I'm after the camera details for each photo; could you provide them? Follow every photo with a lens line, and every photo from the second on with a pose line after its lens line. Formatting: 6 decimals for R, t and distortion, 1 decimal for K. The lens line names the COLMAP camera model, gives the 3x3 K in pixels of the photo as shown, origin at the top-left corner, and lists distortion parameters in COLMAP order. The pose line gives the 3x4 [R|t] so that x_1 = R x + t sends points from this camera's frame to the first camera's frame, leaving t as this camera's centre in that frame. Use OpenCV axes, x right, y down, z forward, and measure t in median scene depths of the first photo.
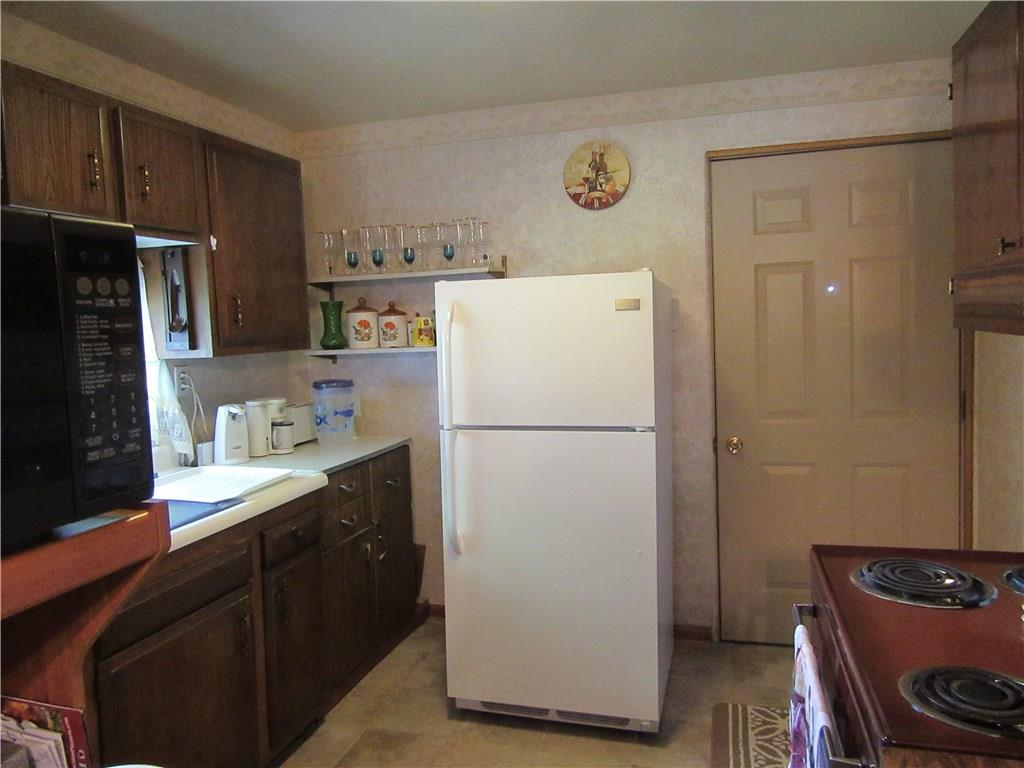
lens RADIAL K [[751.7, 0, 515.3], [0, 751.7, 383.6], [0, 0, 1]] dist [-0.043261, 0.003180]
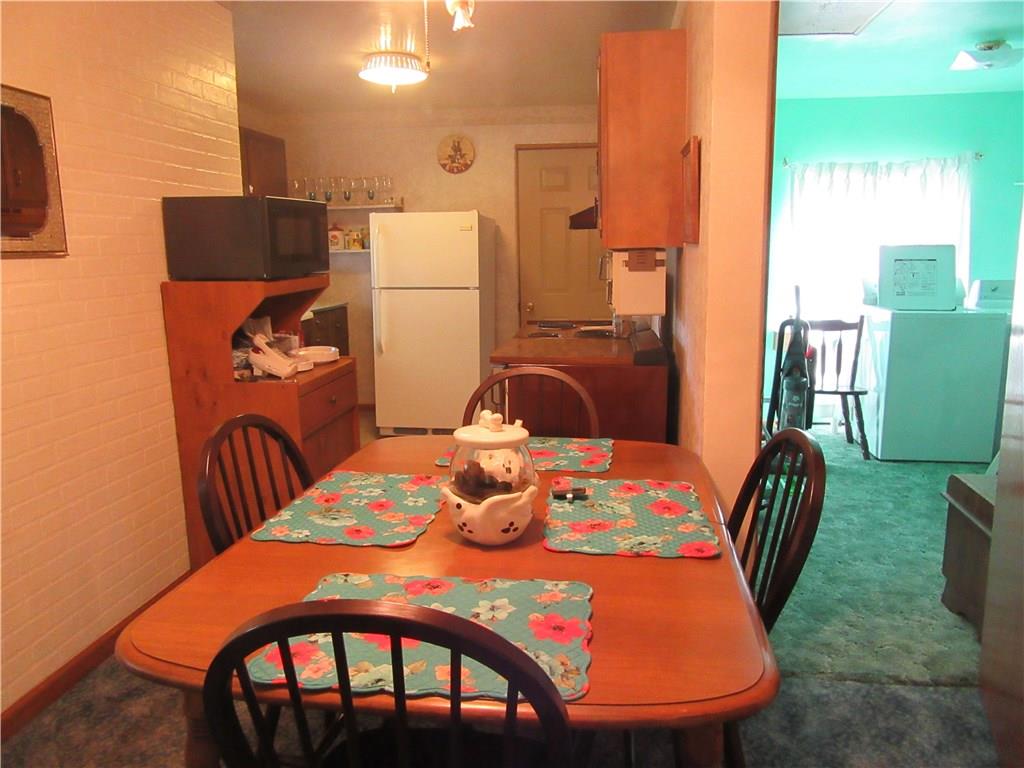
lens RADIAL K [[751.7, 0, 510.4], [0, 751.7, 376.6], [0, 0, 1]] dist [-0.043261, 0.003180]
pose [[0.988350, -0.000840, 0.152197, -0.034253], [-0.012838, 0.995961, 0.088865, 0.089128], [-0.151657, -0.089784, 0.984347, -0.824397]]
